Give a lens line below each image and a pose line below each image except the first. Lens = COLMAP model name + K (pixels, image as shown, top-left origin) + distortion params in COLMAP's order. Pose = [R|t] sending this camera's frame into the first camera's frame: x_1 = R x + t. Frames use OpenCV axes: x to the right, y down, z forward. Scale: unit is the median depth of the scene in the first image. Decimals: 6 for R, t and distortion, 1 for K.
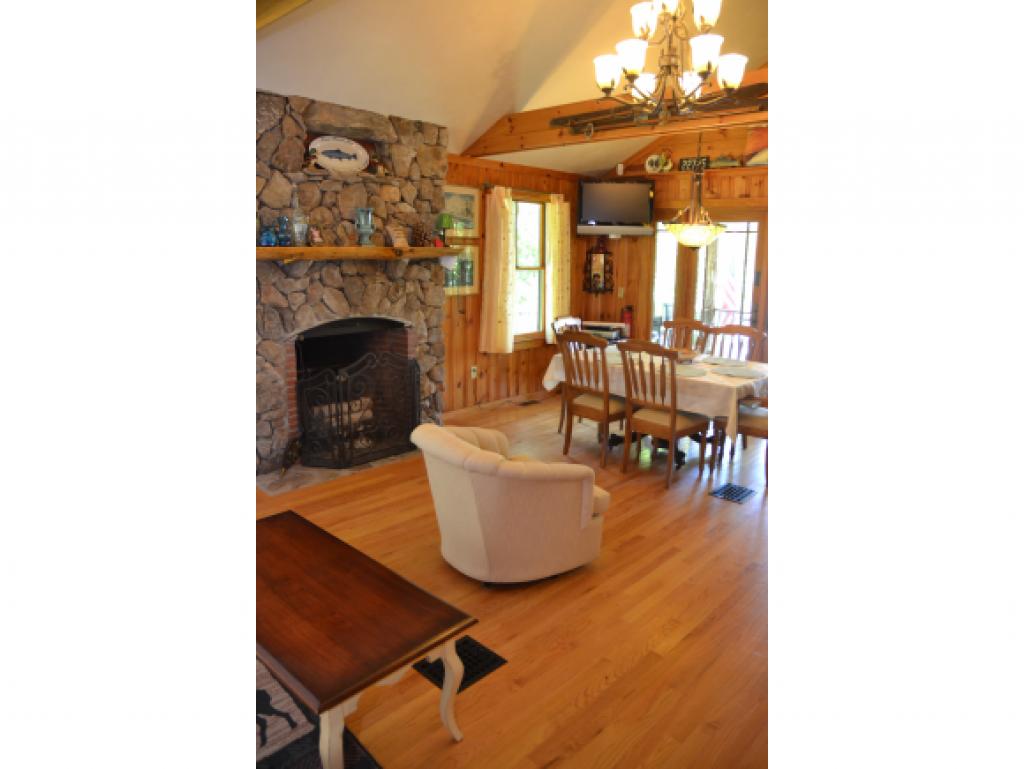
lens RADIAL K [[606.1, 0, 537.7], [0, 606.1, 382.5], [0, 0, 1]] dist [-0.120964, 0.000680]
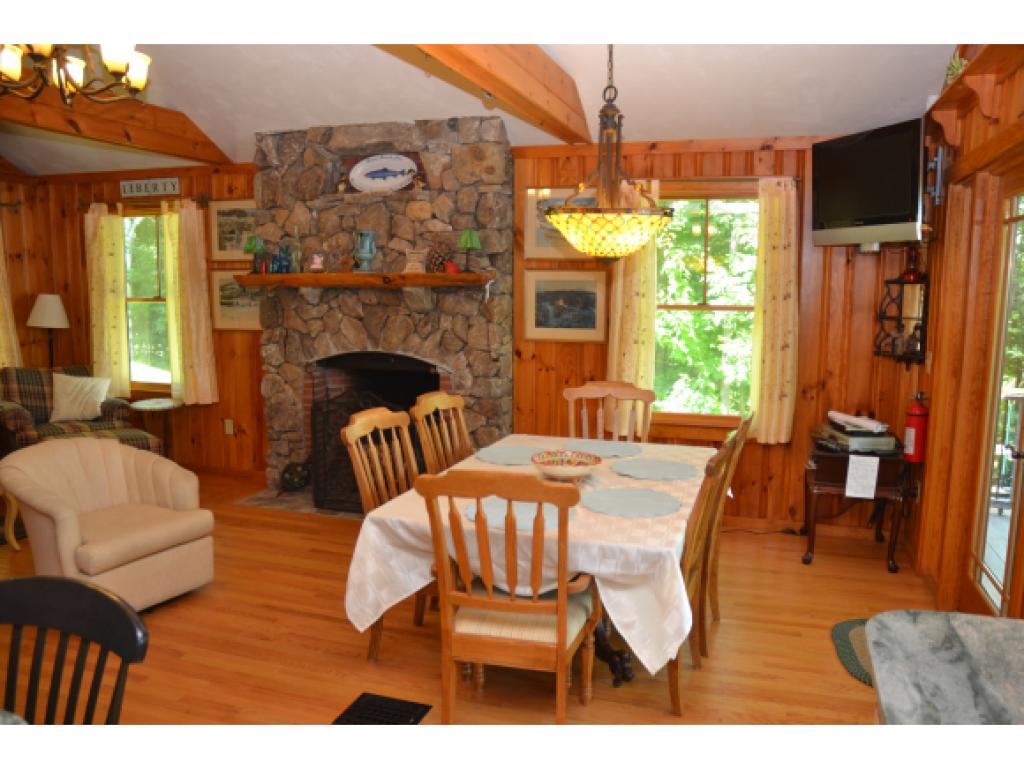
lens RADIAL K [[818.8, 0, 512.0], [0, 818.8, 384.5], [0, 0, 1]] dist [-0.133910, 0.000497]
pose [[0.386581, 0.094555, -0.917396, 0.919296], [-0.195850, 0.980459, 0.018526, -0.125858], [0.901221, 0.172510, 0.397545, 0.724485]]
